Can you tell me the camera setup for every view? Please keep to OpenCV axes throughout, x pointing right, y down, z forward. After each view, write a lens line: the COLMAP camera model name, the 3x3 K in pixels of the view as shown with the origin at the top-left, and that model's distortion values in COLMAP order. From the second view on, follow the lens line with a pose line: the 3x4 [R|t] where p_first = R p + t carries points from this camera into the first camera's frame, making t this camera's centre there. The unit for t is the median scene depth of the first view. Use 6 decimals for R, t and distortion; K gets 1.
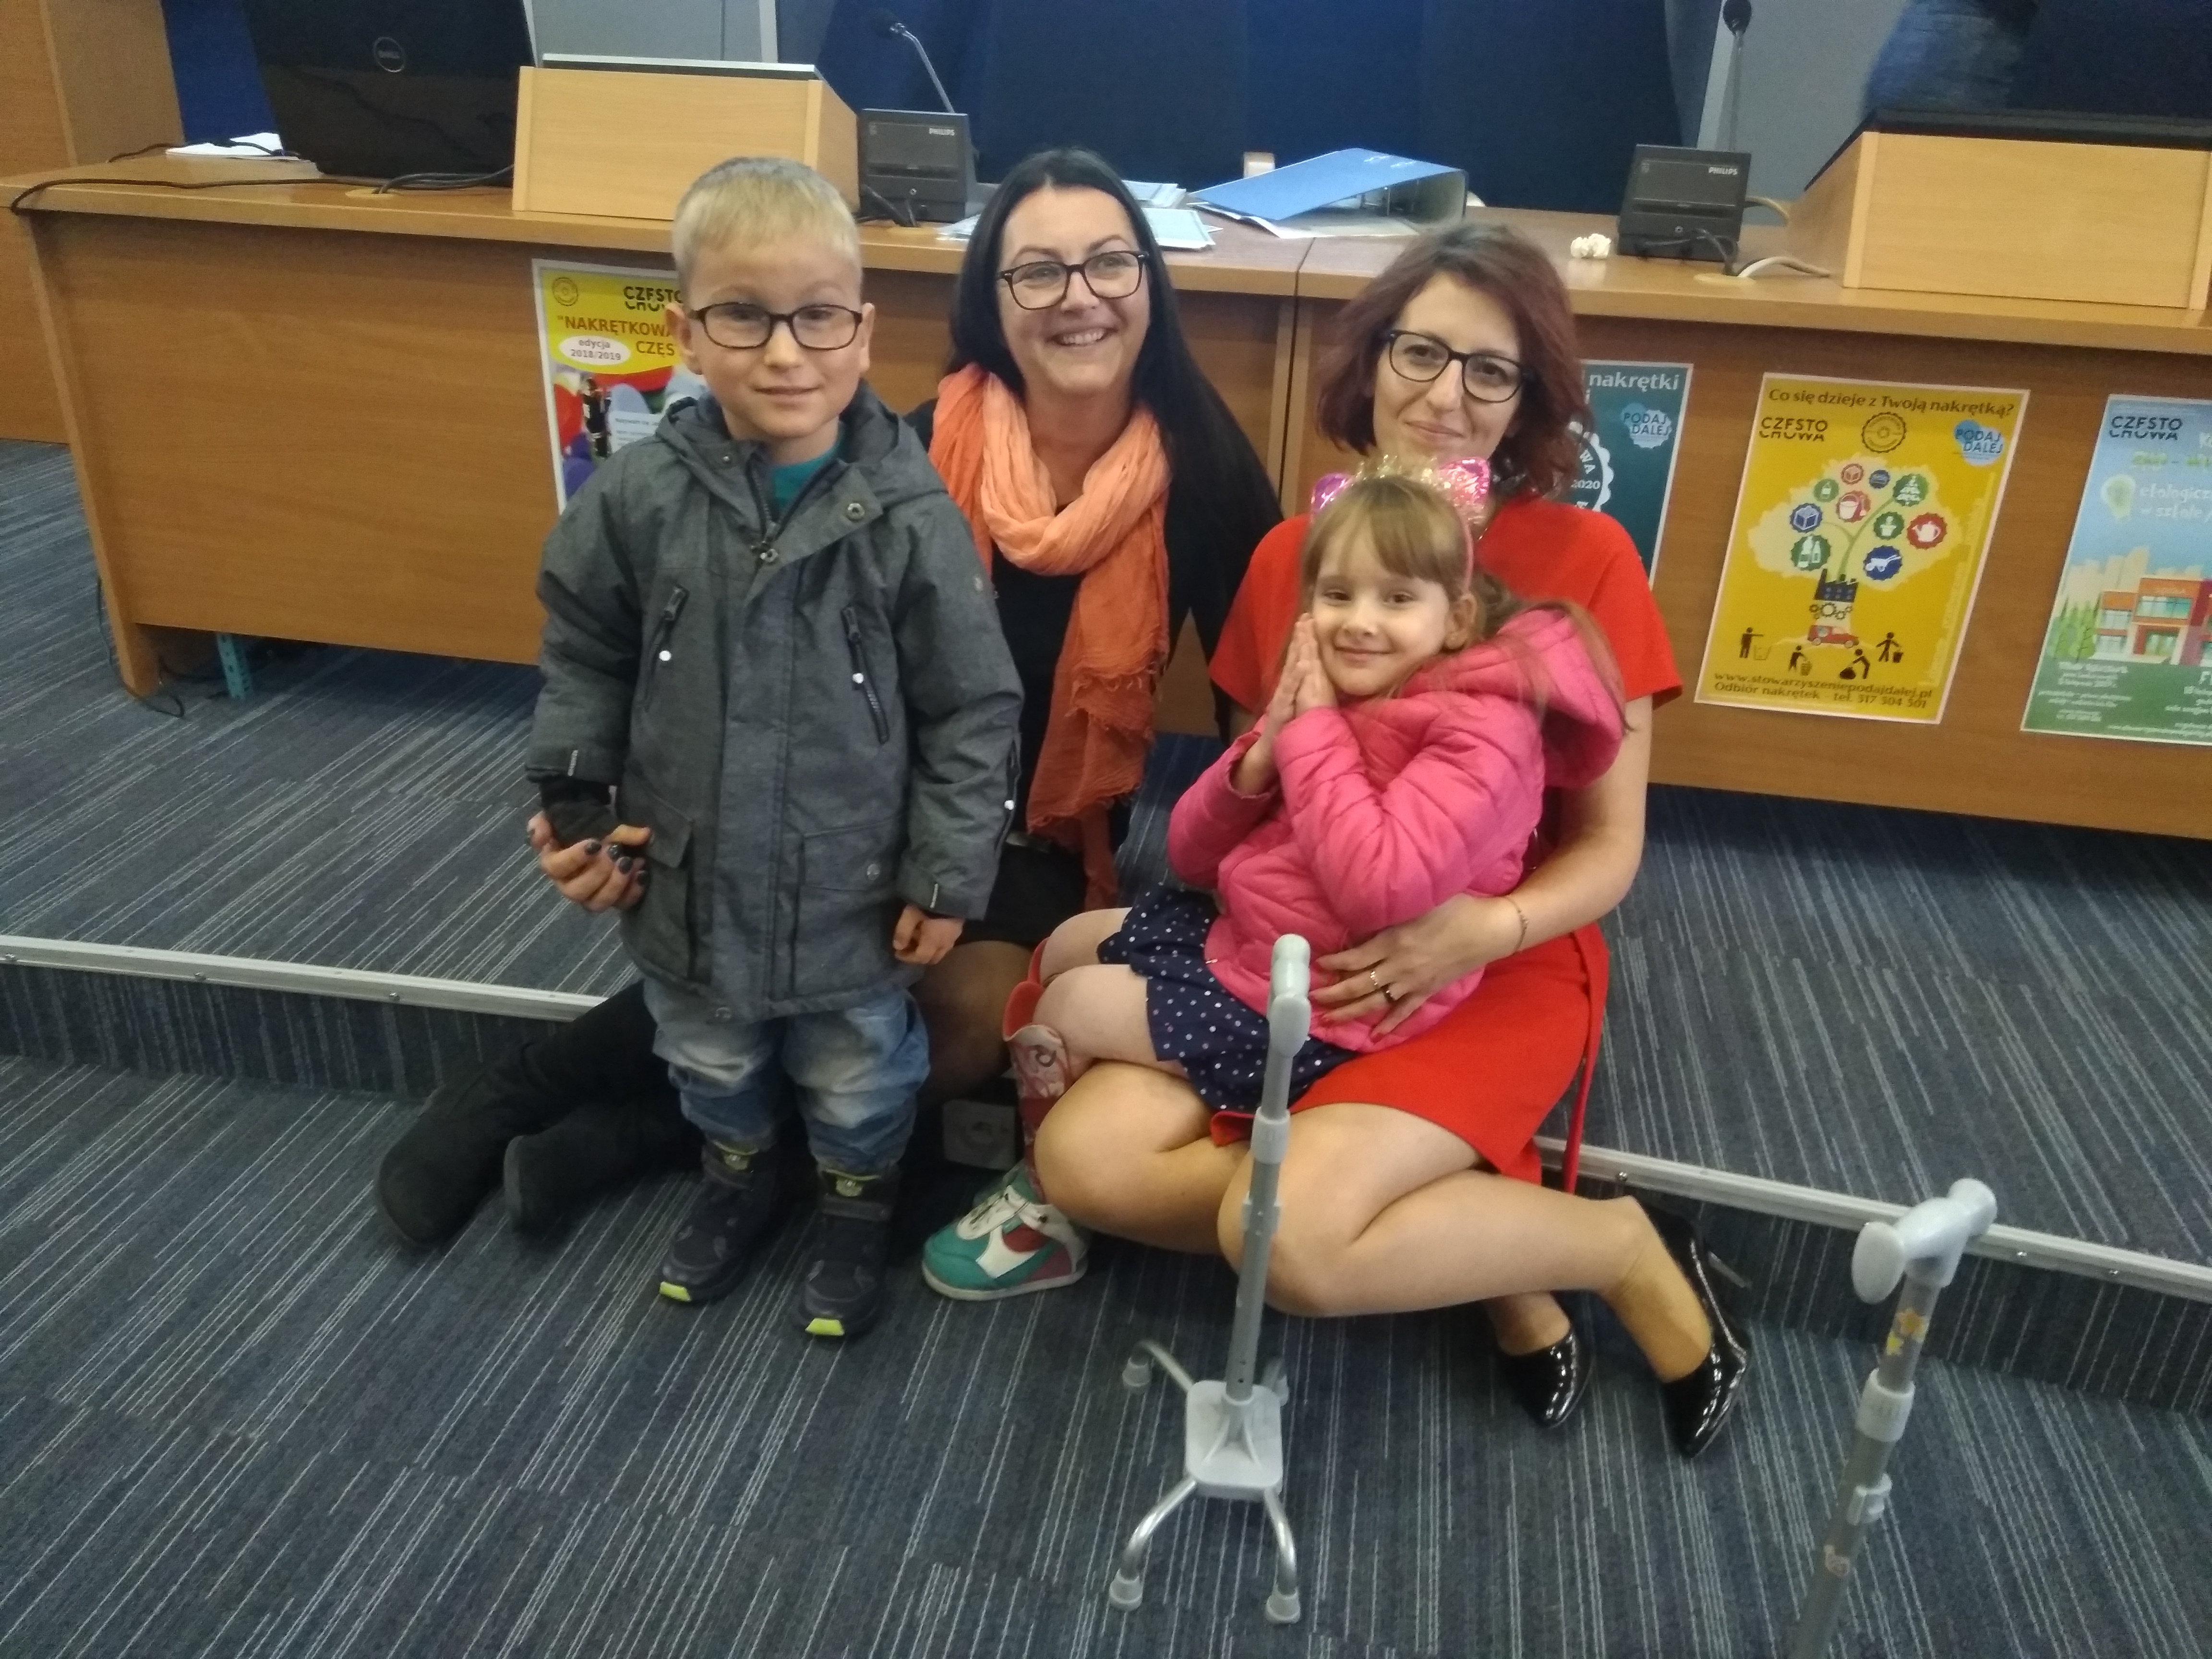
lens RADIAL K [[1723.6, 0, 1106.0], [0, 1723.6, 829.5], [0, 0, 1]] dist [0.085980, -0.125989]
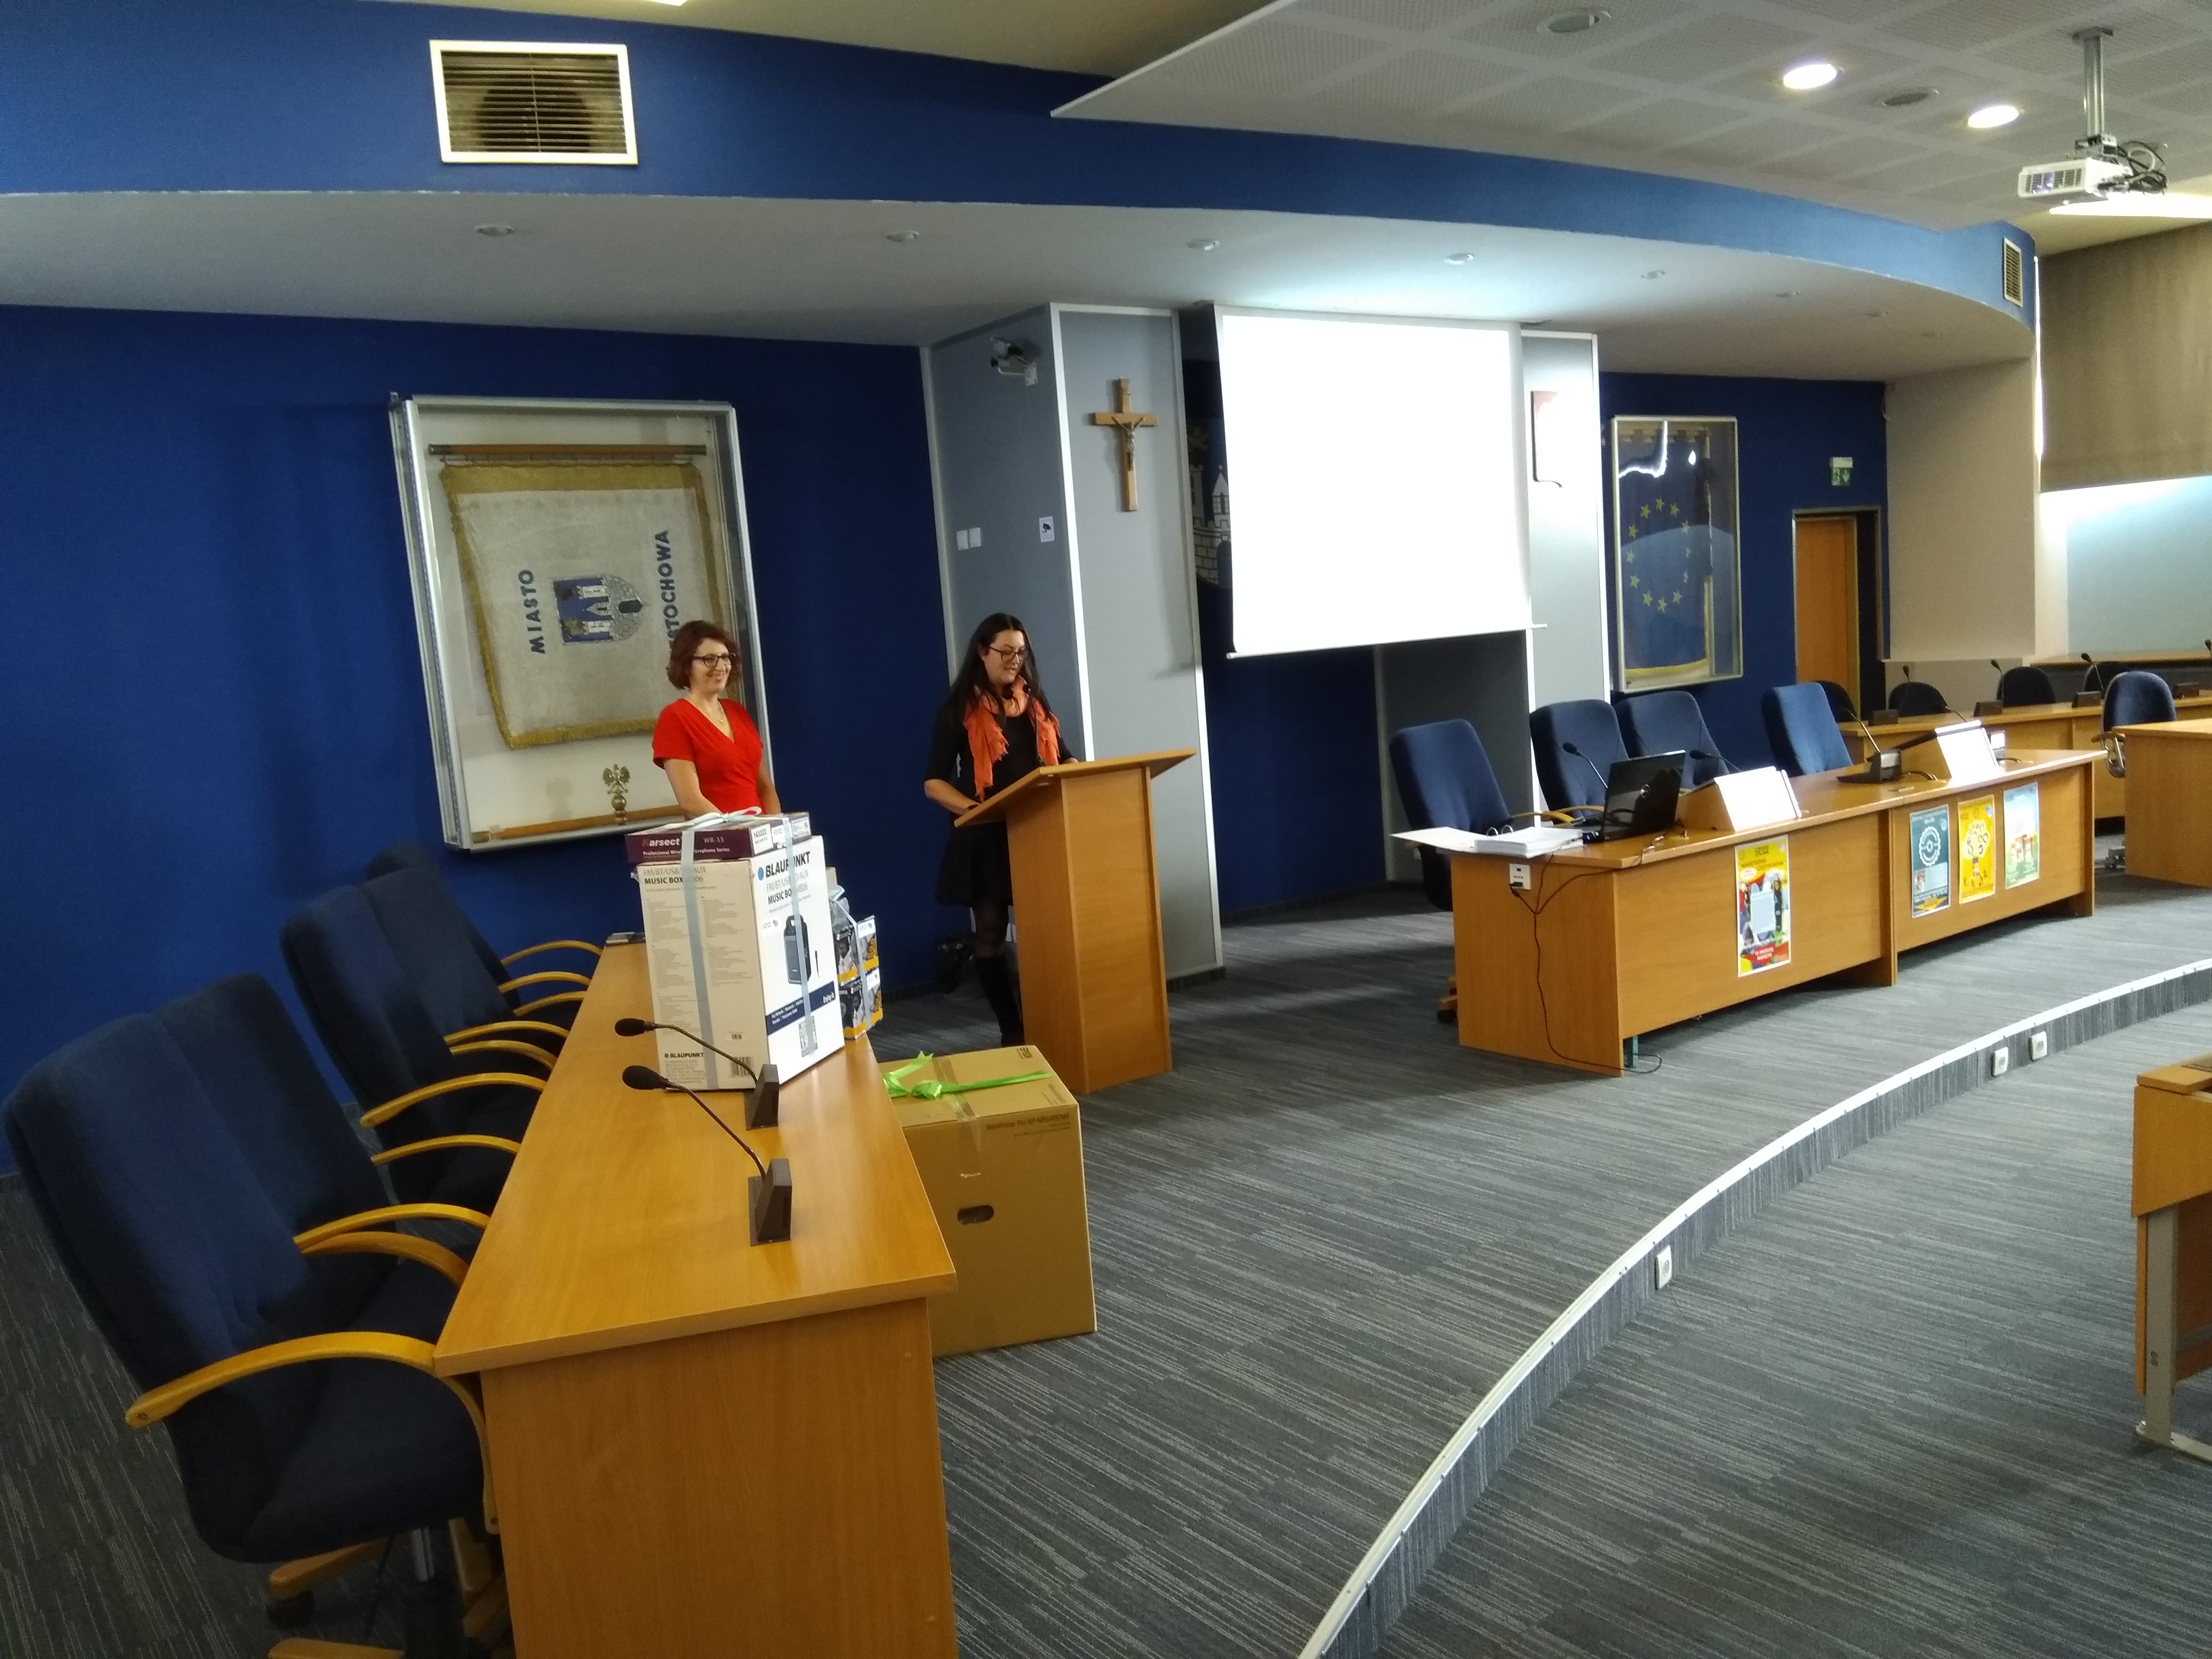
lens RADIAL K [[1705.7, 0, 1106.0], [0, 1705.7, 829.5], [0, 0, 1]] dist [0.112448, -0.180854]
pose [[0.671649, -0.171899, 0.720652, -3.809266], [0.411126, 0.895677, -0.169522, -0.383799], [-0.616331, 0.410138, 0.672252, -0.293204]]
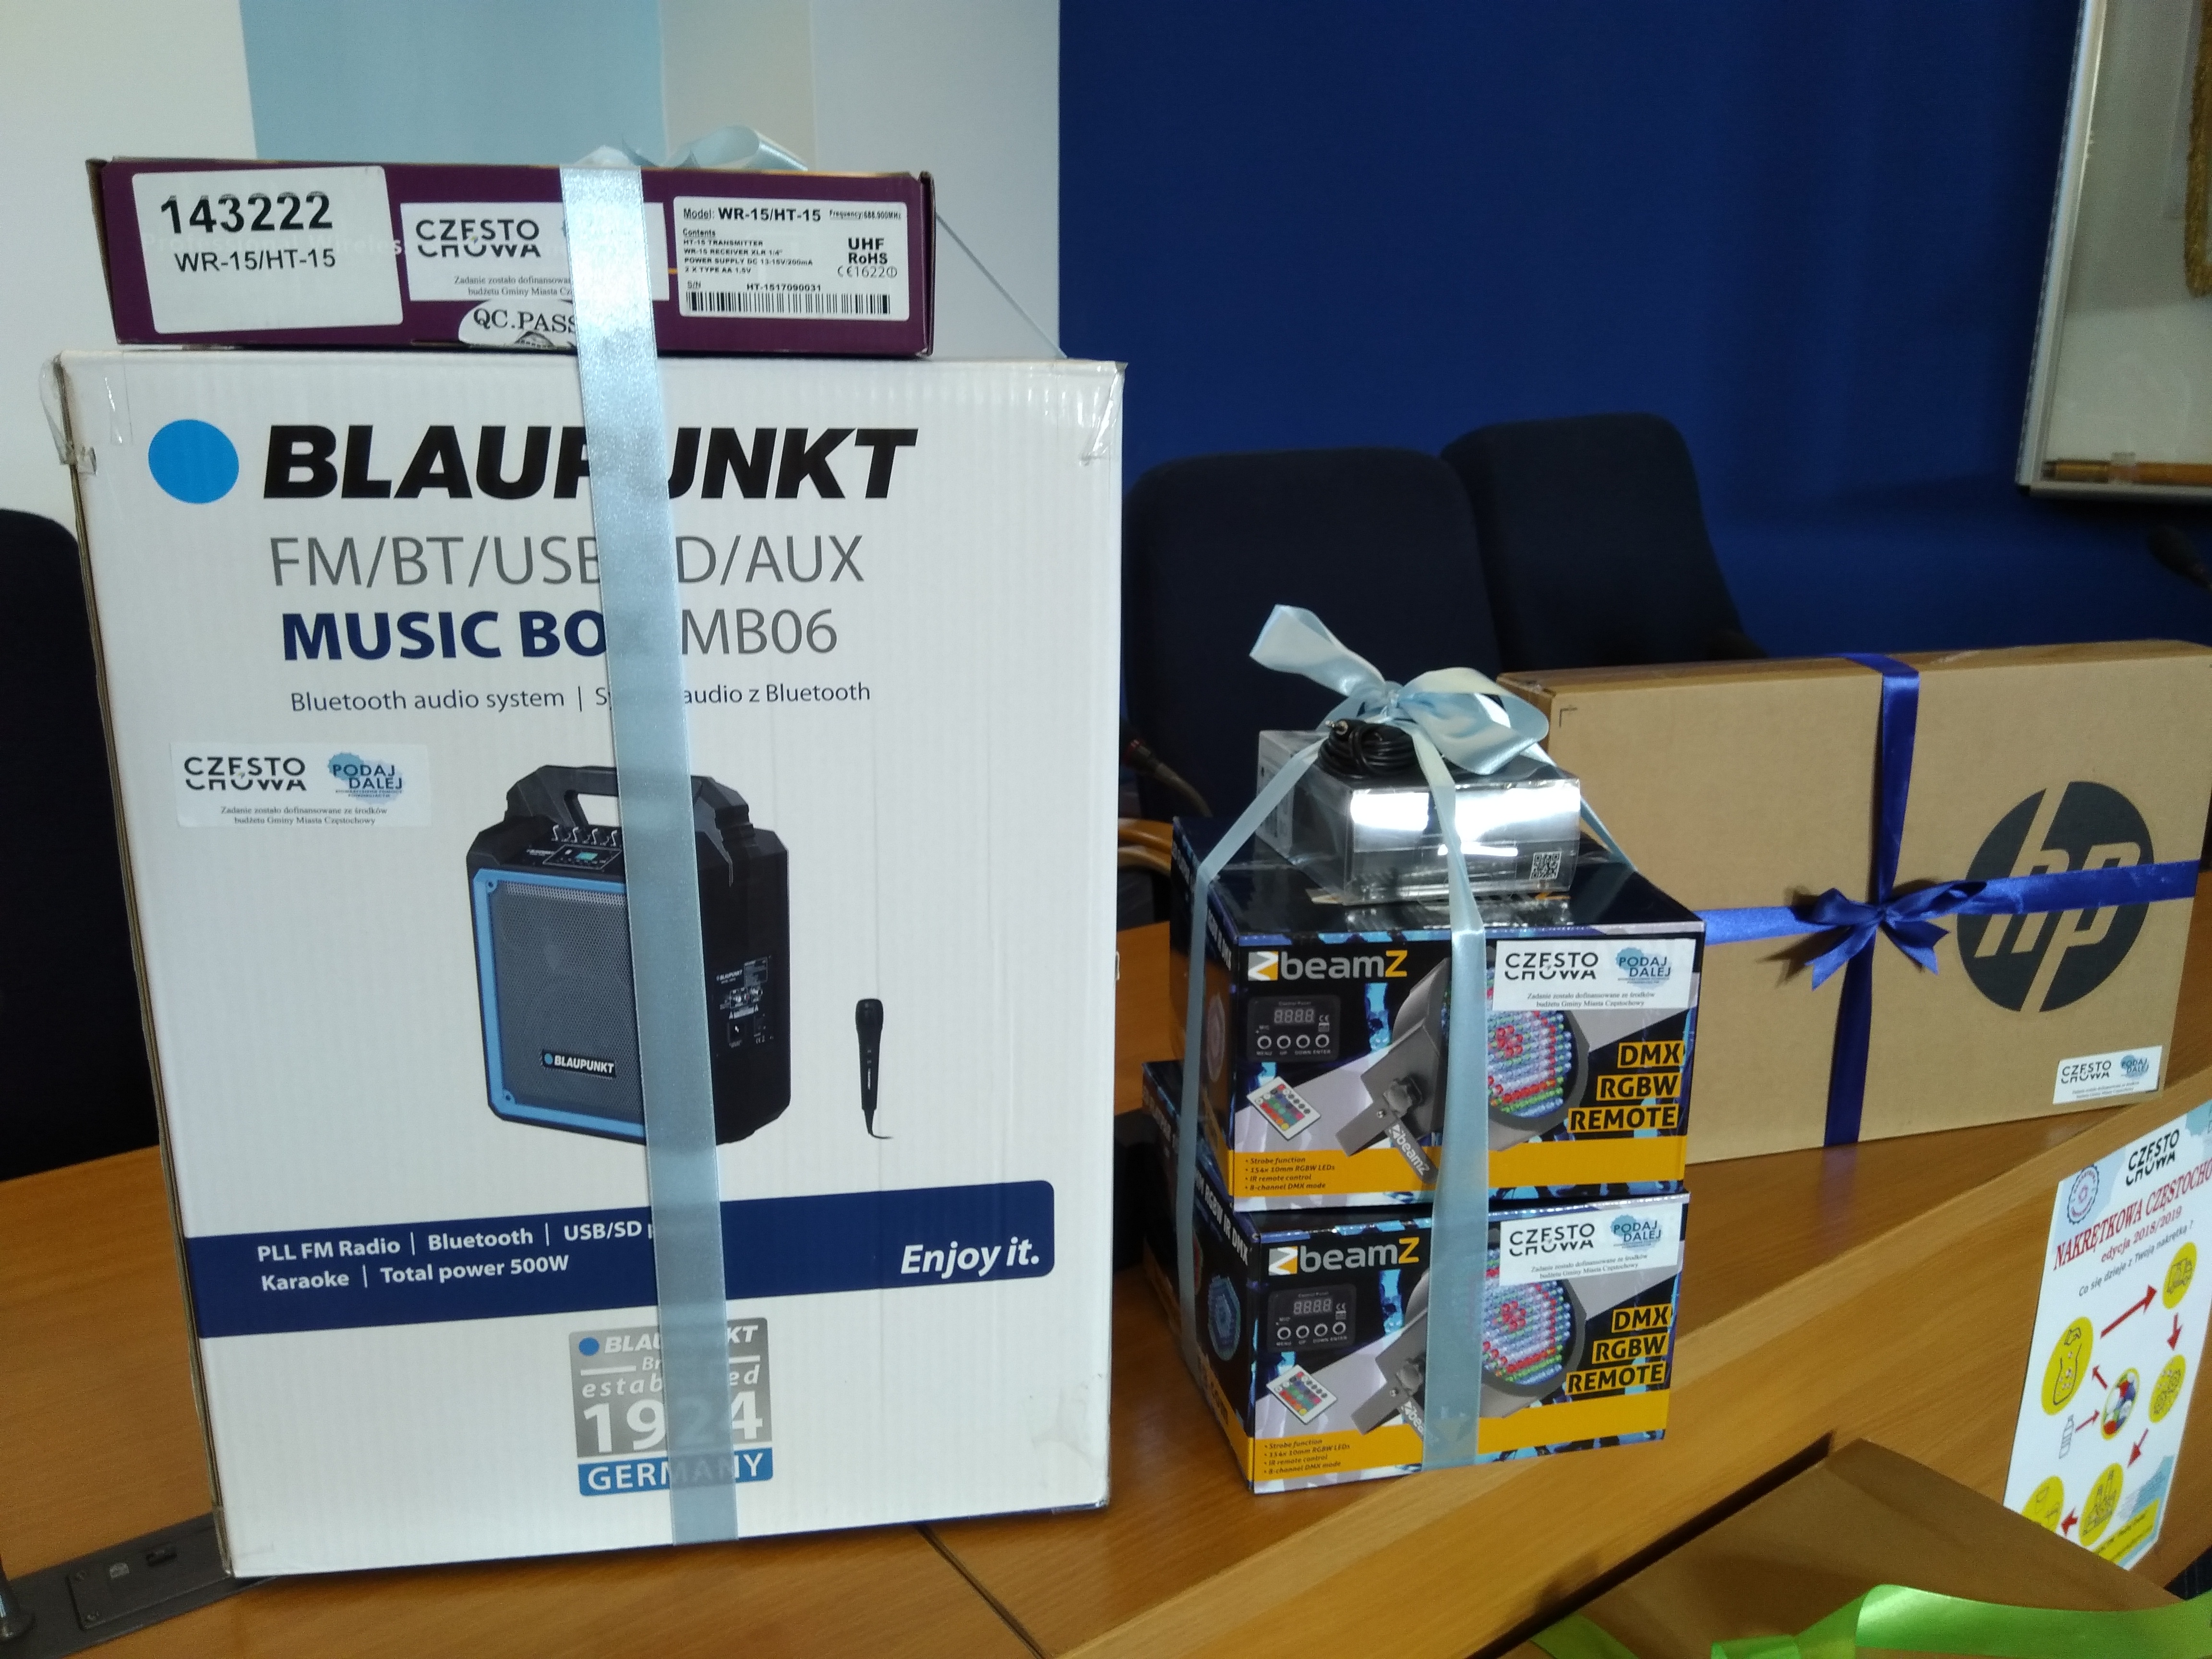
lens RADIAL K [[1735.3, 0, 1106.0], [0, 1735.3, 829.5], [0, 0, 1]] dist [0.114198, -0.213185]
pose [[0.946958, 0.061093, -0.315496, -2.389716], [-0.118852, 0.978731, -0.167213, -0.732569], [0.298570, 0.195841, 0.934078, 1.052554]]
